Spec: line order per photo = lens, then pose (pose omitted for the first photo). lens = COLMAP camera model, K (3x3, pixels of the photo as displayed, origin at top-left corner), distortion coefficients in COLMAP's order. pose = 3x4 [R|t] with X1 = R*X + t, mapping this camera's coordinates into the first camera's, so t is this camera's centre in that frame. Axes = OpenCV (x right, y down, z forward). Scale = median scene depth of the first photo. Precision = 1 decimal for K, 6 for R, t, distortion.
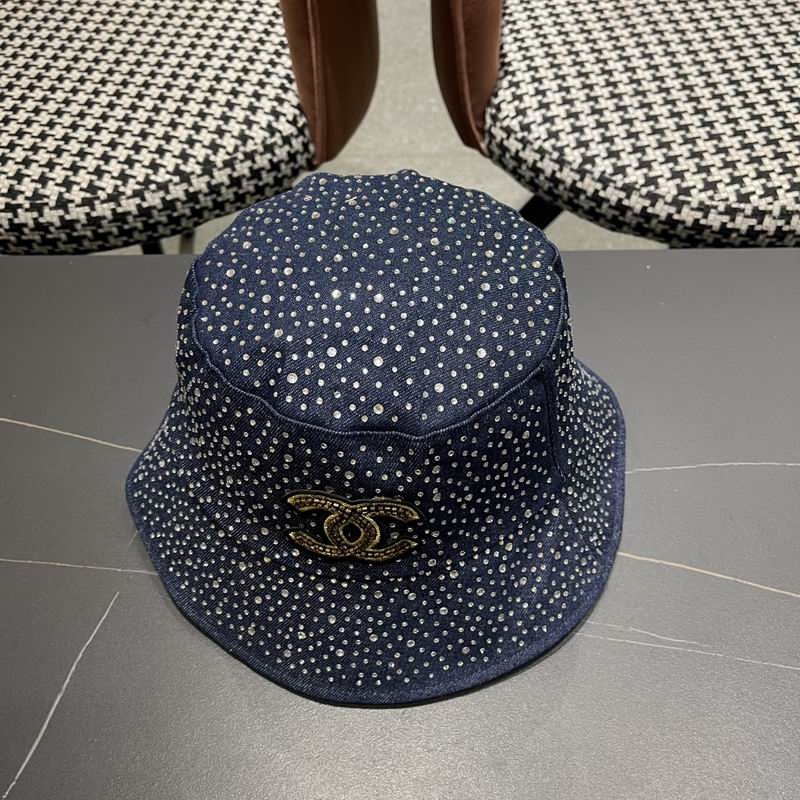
lens RADIAL K [[834.6, 0, 413.0], [0, 834.6, 406.2], [0, 0, 1]] dist [0.009696, 0.000000]
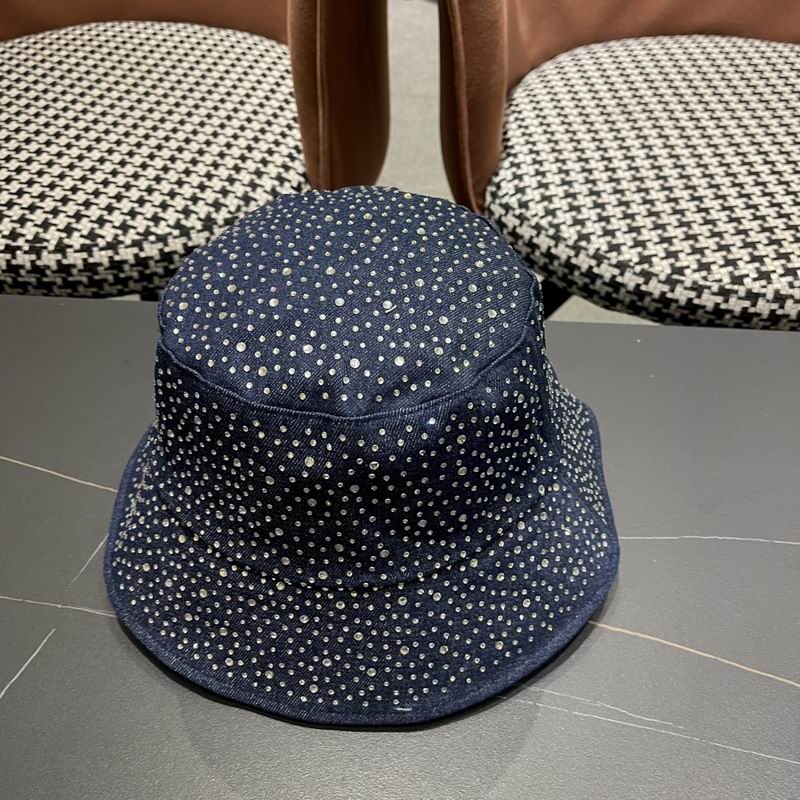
lens RADIAL K [[834.6, 0, 413.2], [0, 834.6, 400.9], [0, 0, 1]] dist [0.009696, 0.000000]
pose [[0.997910, 0.061651, -0.019372, 0.036032], [-0.063750, 0.988255, -0.138884, 0.052915], [0.010582, 0.139829, 0.990119, 0.028586]]
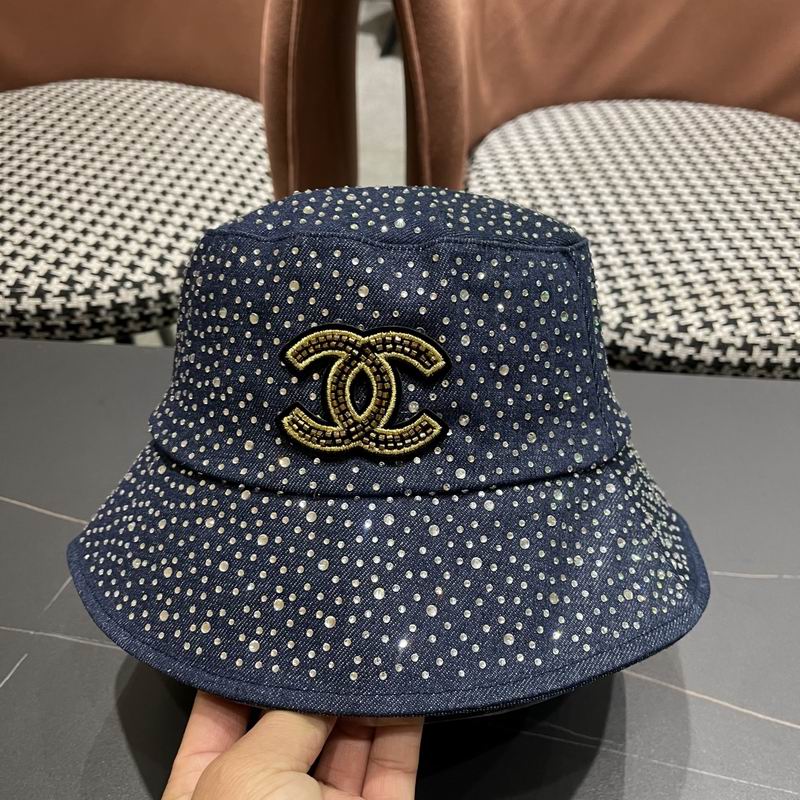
lens RADIAL K [[834.6, 0, 403.1], [0, 834.6, 409.2], [0, 0, 1]] dist [0.009696, 0.000000]
pose [[0.997755, 0.066891, -0.003125, 0.049917], [-0.066273, 0.979716, -0.189113, 0.069480], [-0.009589, 0.188896, 0.981950, -0.013523]]
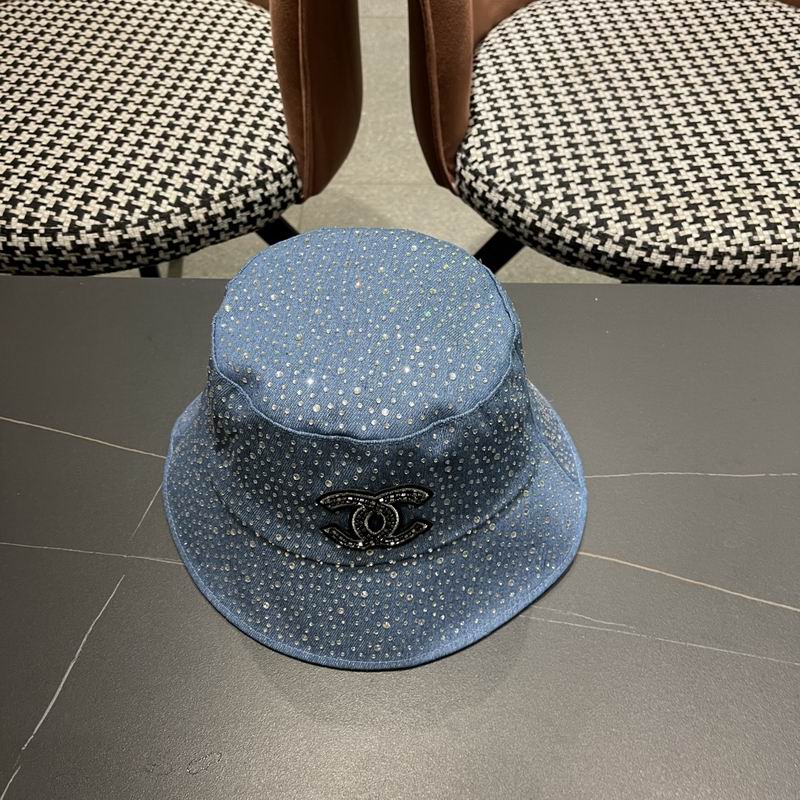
lens RADIAL K [[834.6, 0, 403.6], [0, 834.6, 396.9], [0, 0, 1]] dist [0.009696, 0.000000]
pose [[0.999639, 0.020102, 0.017802, 0.002912], [-0.019569, 0.999369, -0.029633, 0.003896], [-0.018387, 0.029274, 0.999402, -0.110411]]
